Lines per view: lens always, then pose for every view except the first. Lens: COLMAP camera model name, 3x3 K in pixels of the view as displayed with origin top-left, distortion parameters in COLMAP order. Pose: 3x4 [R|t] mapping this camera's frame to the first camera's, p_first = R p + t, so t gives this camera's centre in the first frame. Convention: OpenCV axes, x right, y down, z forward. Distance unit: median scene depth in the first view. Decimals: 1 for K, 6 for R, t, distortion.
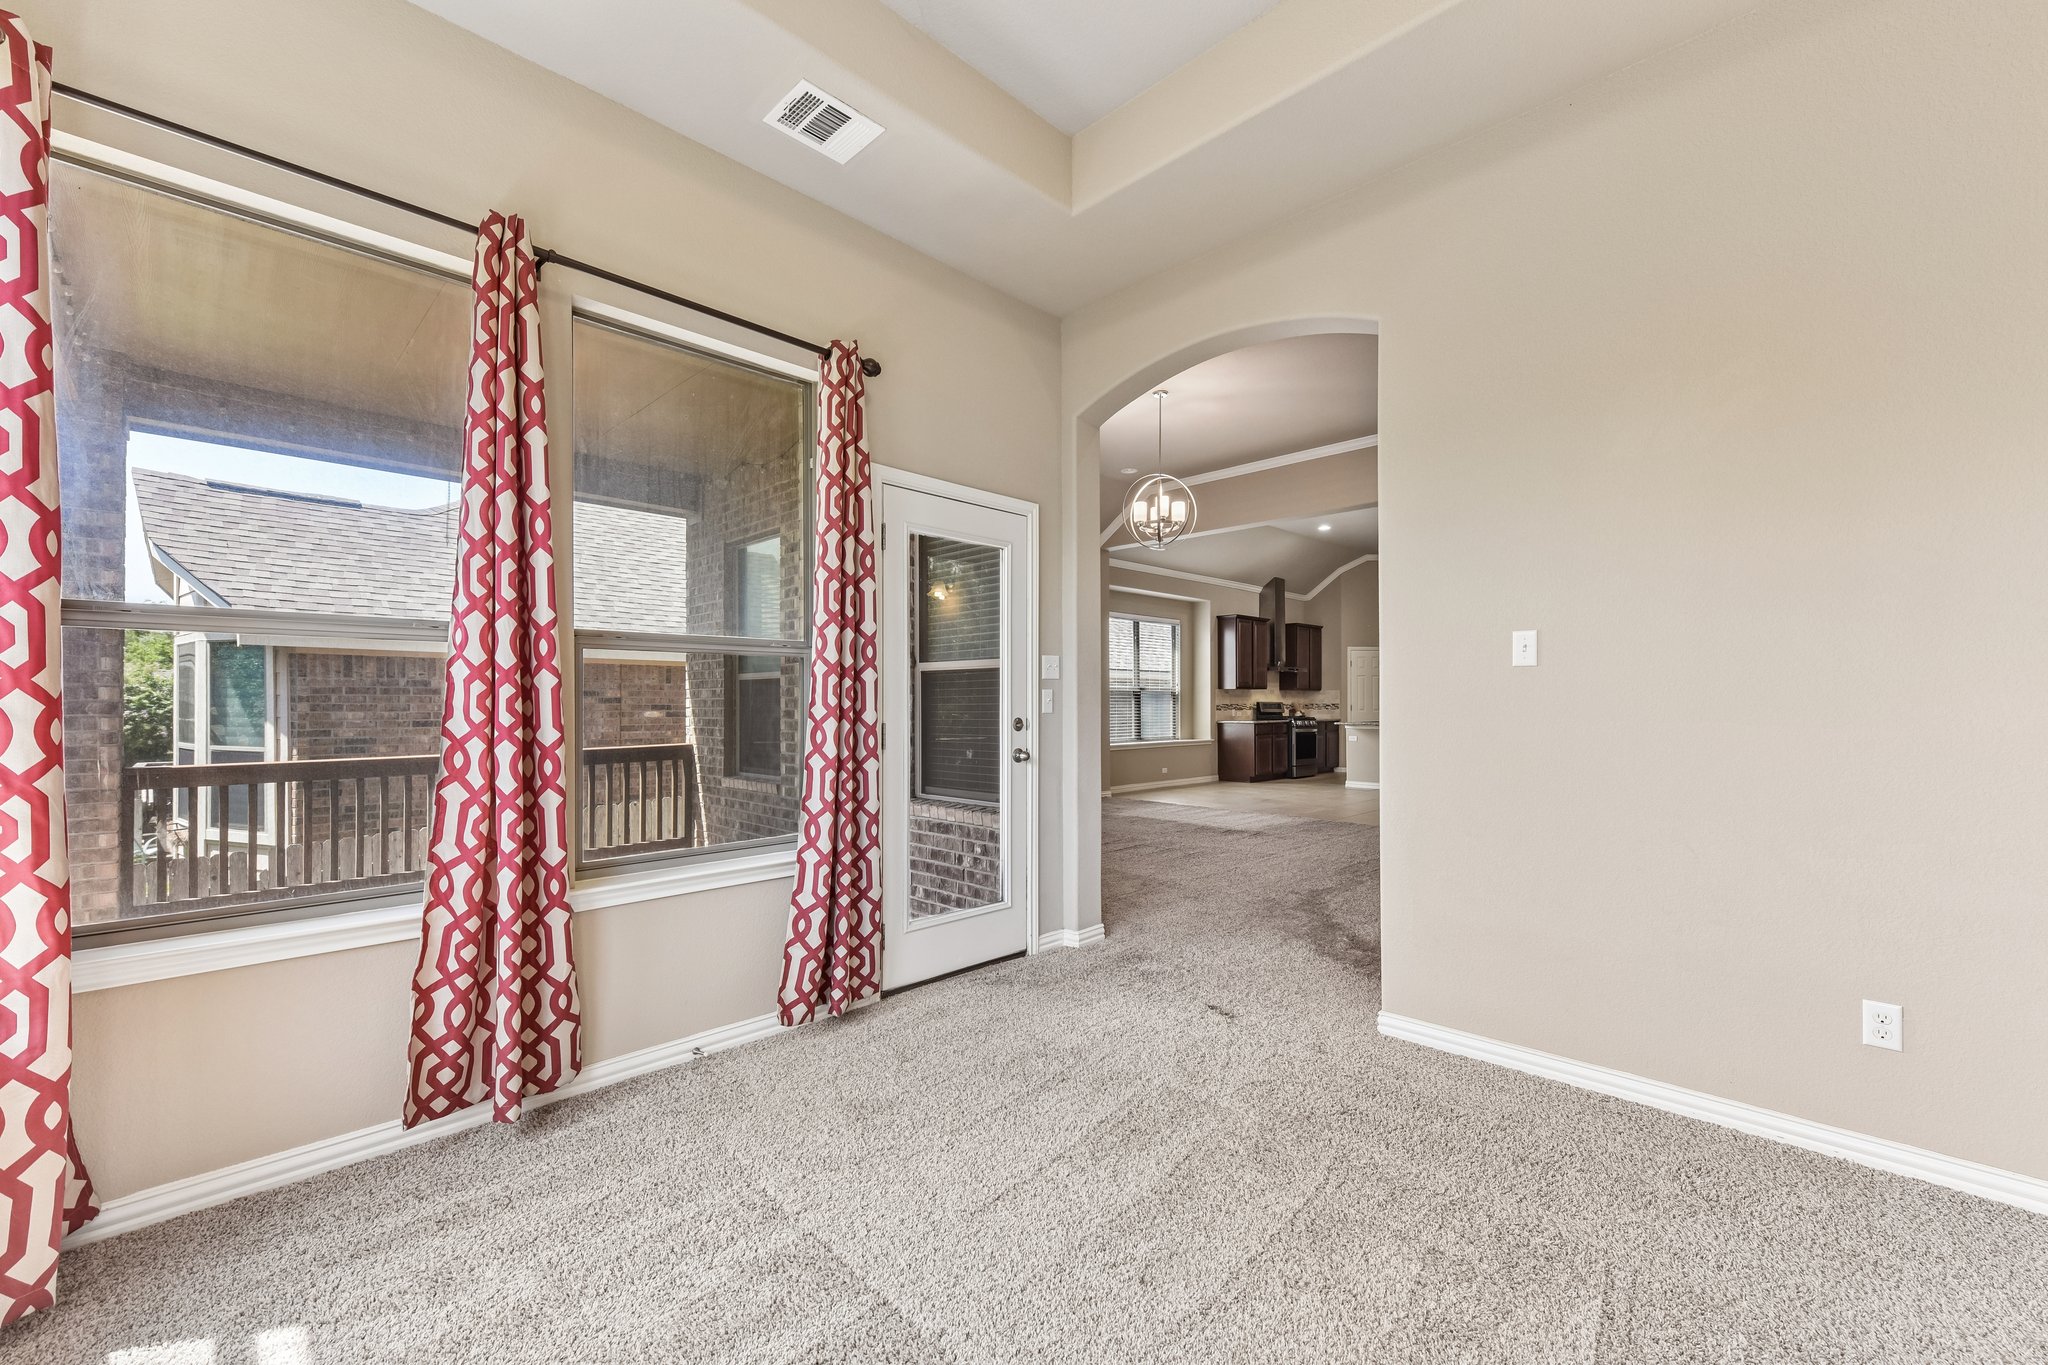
lens RADIAL K [[833.9, 0, 1025.2], [0, 833.9, 697.0], [0, 0, 1]] dist [0.004061, -0.001141]
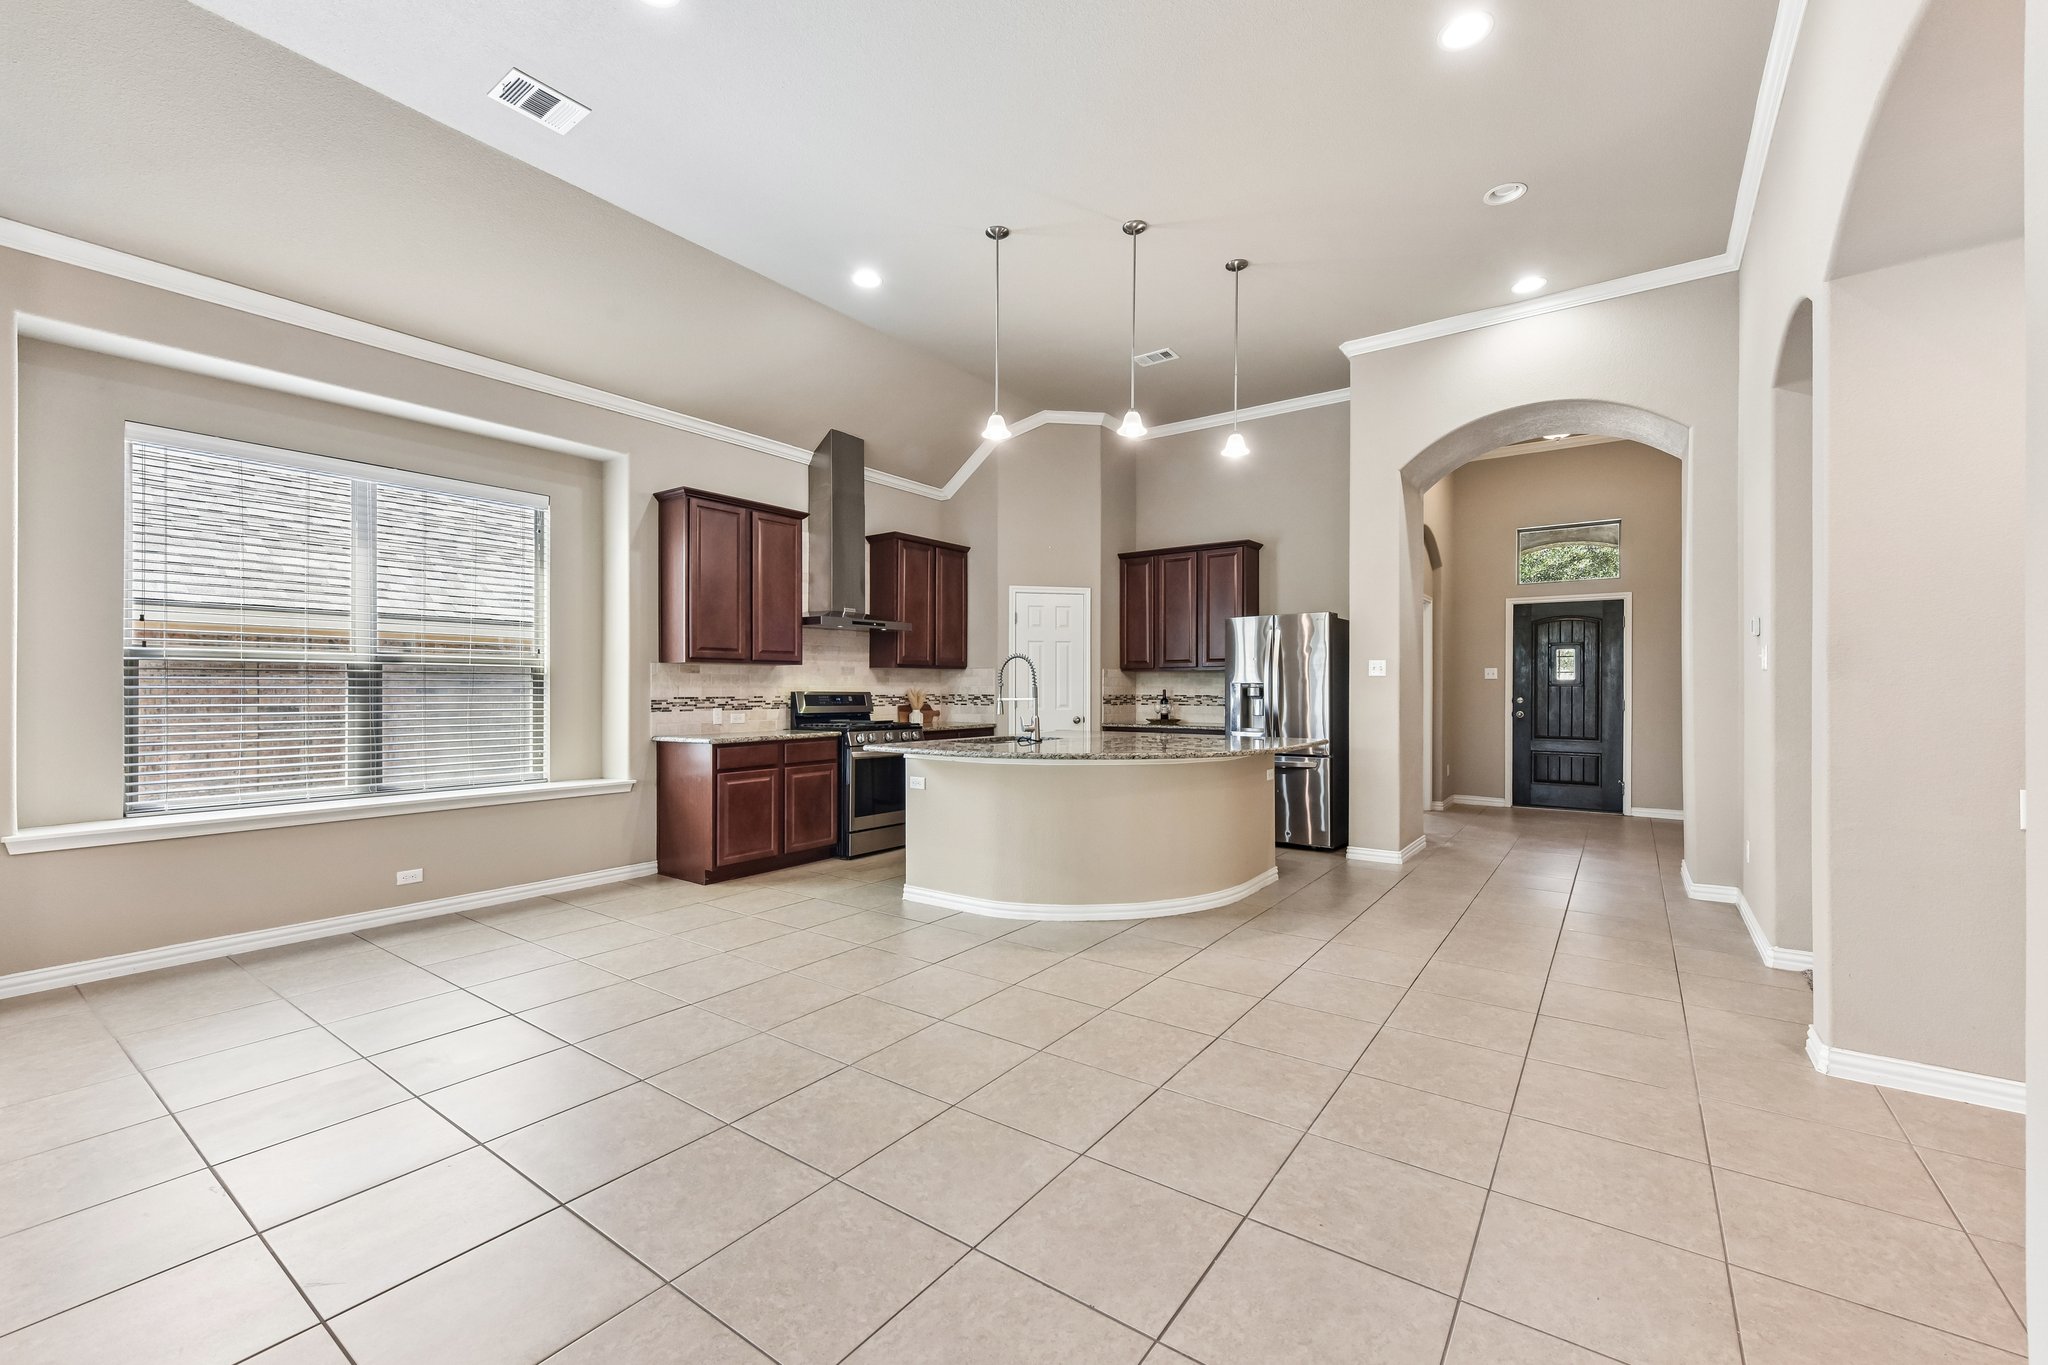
lens RADIAL K [[833.9, 0, 1029.5], [0, 833.9, 685.7], [0, 0, 1]] dist [0.004061, -0.001141]
pose [[0.987425, 0.001252, 0.158081, 0.375612], [-0.002183, 0.999981, 0.005718, -0.000510], [-0.158071, -0.005992, 0.987410, 0.574509]]
